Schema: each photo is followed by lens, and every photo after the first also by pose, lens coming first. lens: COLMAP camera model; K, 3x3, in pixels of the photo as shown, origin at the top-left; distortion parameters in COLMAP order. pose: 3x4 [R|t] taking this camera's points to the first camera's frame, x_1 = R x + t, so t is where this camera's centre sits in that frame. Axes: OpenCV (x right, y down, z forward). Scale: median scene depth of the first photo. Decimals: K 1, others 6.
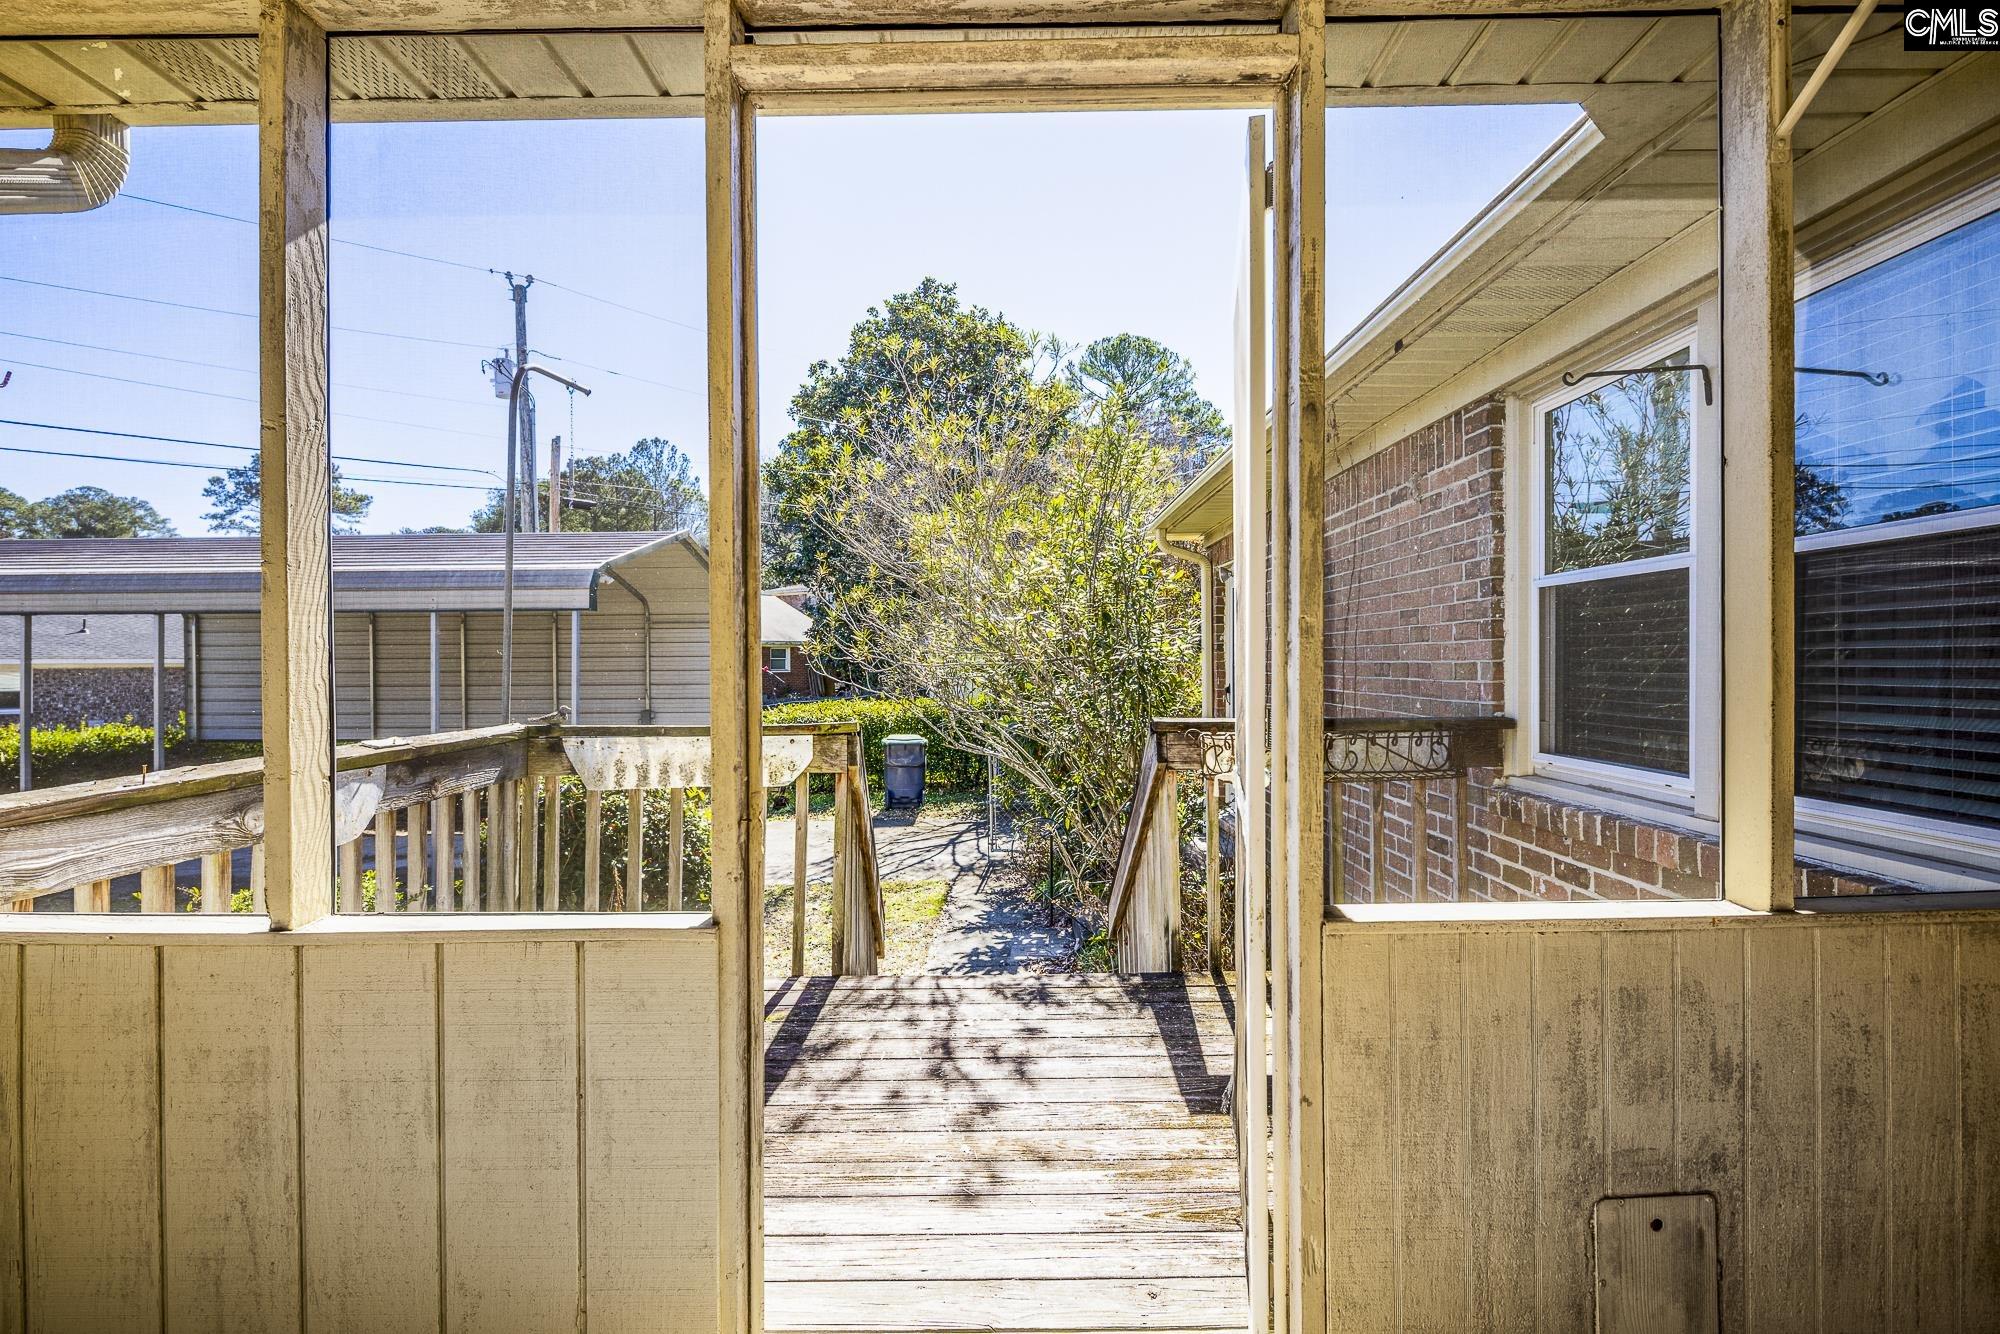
lens RADIAL K [[959.0, 0, 998.4], [0, 959.0, 664.6], [0, 0, 1]] dist [0.003281, -0.000197]
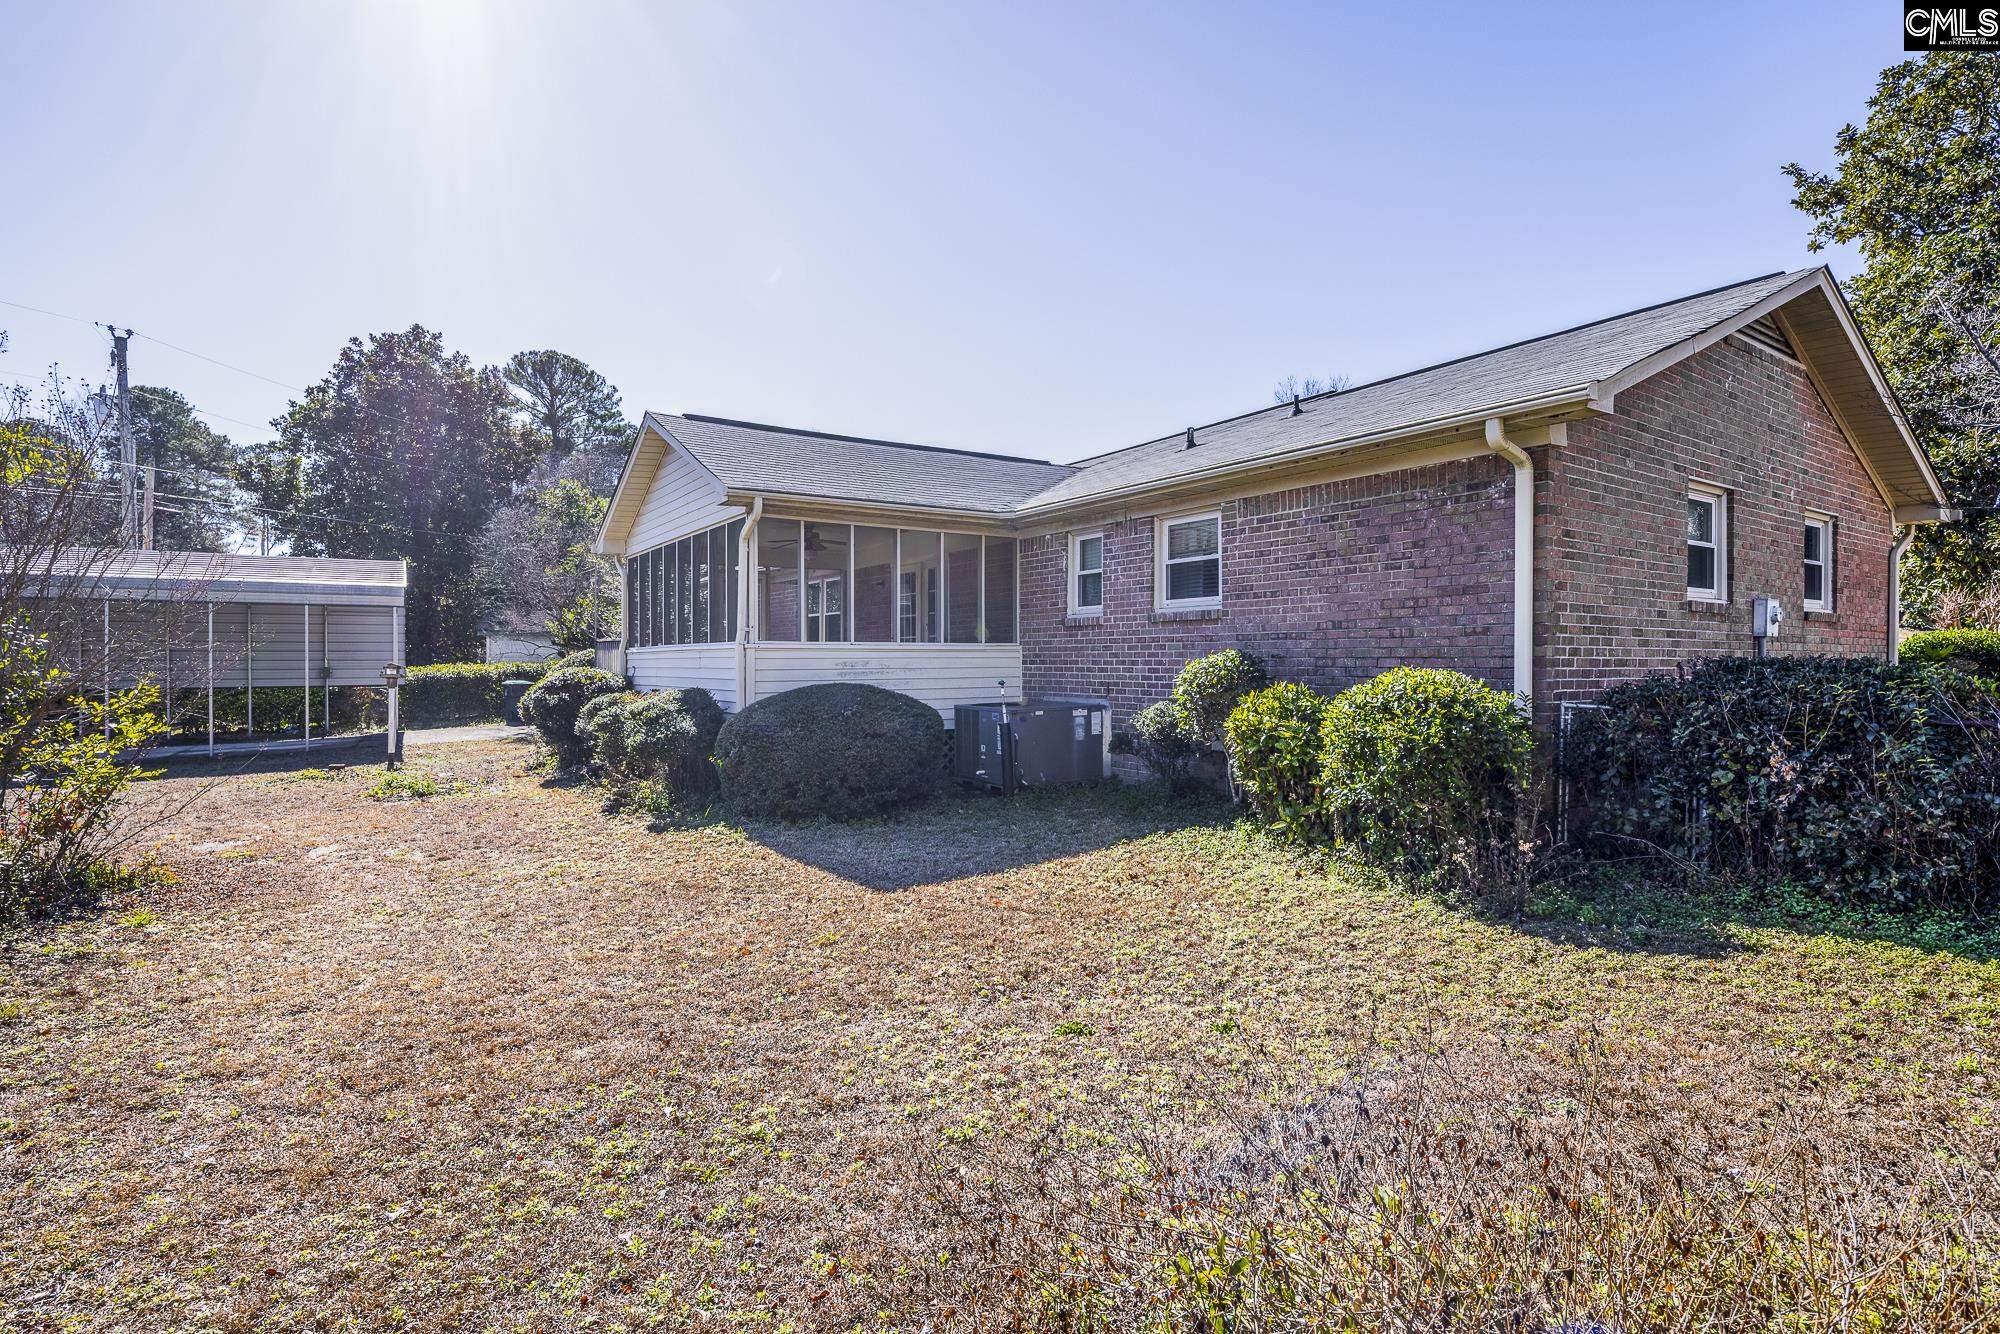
lens RADIAL K [[959.0, 0, 998.4], [0, 959.0, 664.6], [0, 0, 1]] dist [0.003281, -0.000197]
pose [[0.822002, -0.003605, 0.569473, -0.156313], [0.001517, 0.999990, 0.004141, 0.016566], [-0.569483, -0.002539, 0.821999, -0.390174]]
